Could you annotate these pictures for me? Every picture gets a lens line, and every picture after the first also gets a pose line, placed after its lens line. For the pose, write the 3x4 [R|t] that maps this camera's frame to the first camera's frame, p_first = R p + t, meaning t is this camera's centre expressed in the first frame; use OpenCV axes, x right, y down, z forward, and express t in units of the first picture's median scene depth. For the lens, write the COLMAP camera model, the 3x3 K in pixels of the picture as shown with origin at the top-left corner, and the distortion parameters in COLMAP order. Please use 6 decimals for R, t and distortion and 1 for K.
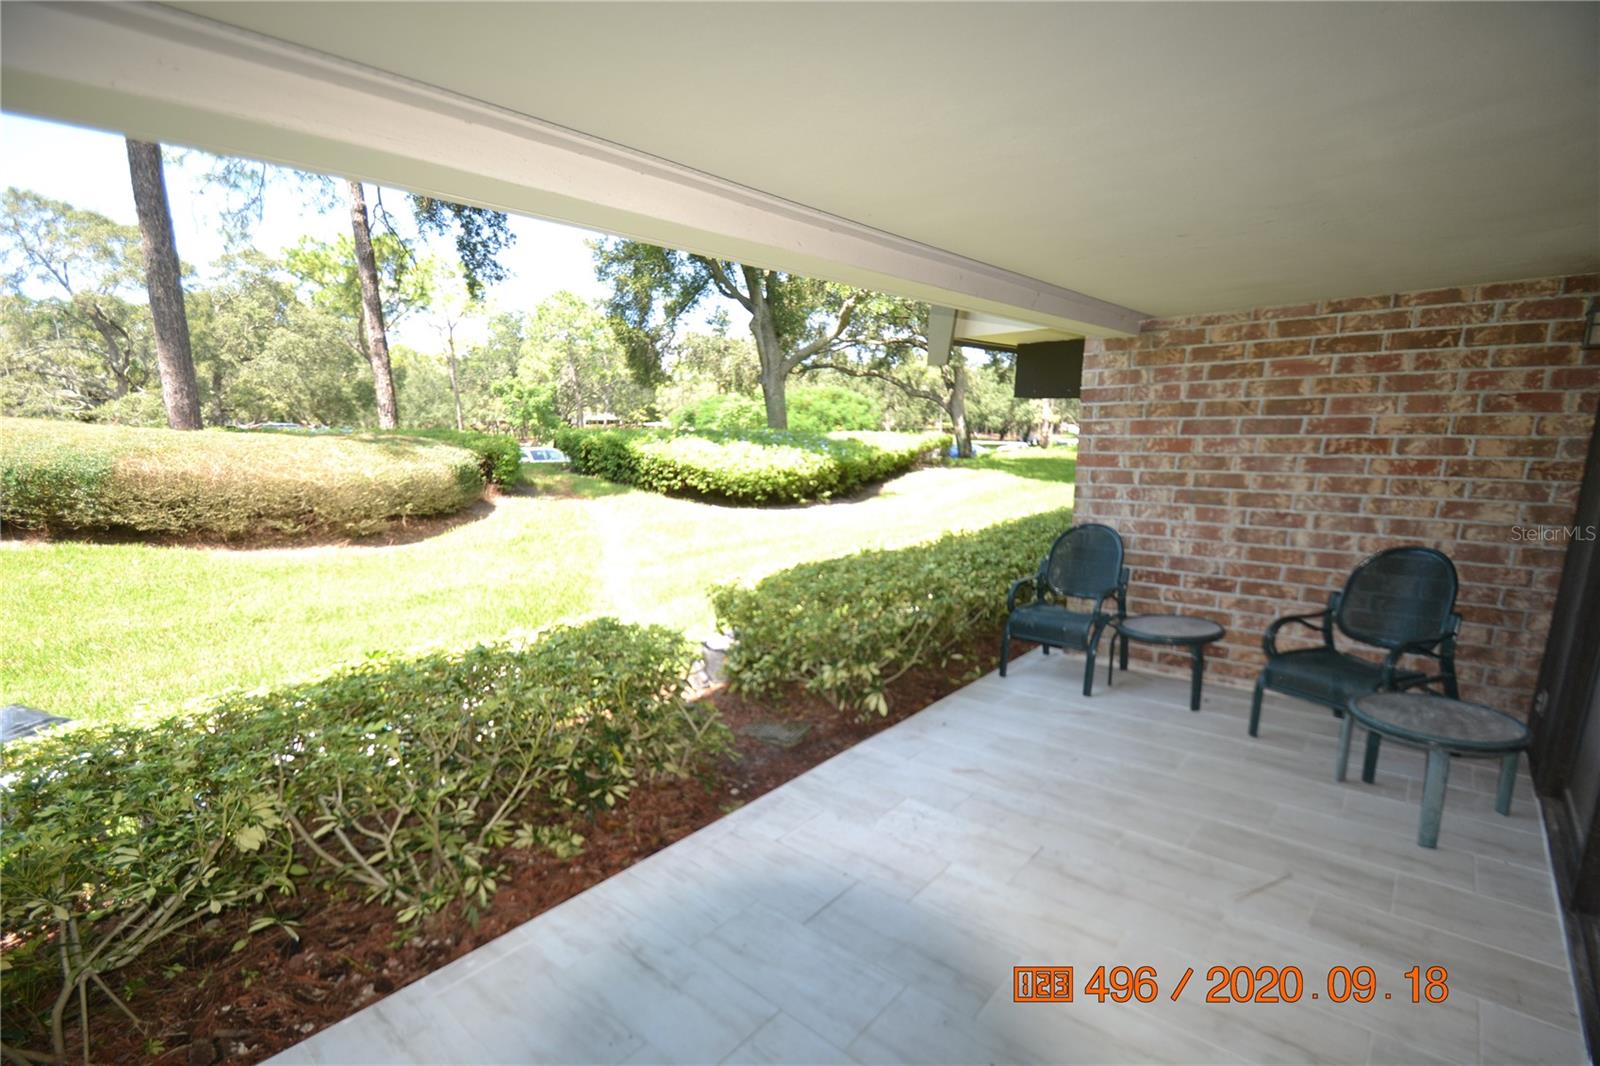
lens RADIAL K [[710.9, 0, 796.4], [0, 710.9, 592.0], [0, 0, 1]] dist [0.019403, -0.019392]
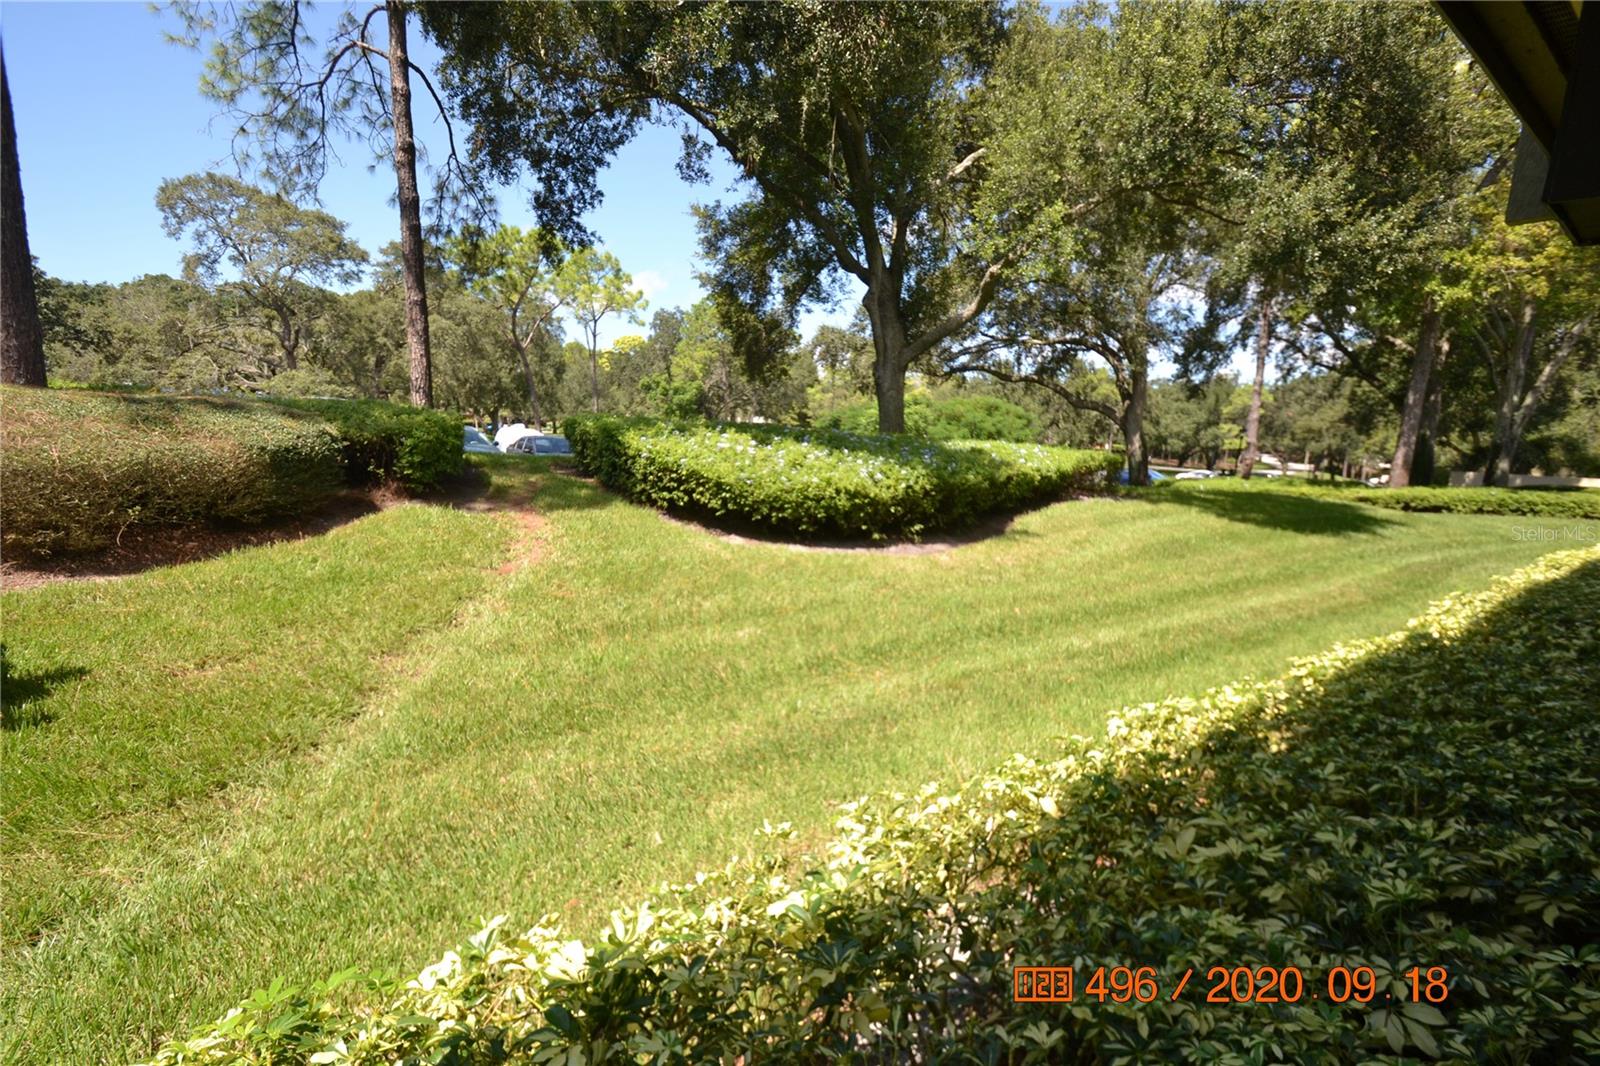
lens RADIAL K [[702.3, 0, 808.4], [0, 702.3, 575.2], [0, 0, 1]] dist [0.011342, -0.014626]
pose [[0.977692, 0.090421, -0.189586, 0.050206], [-0.096848, 0.994988, -0.024899, -0.048153], [0.186385, 0.042704, 0.981548, 0.243729]]
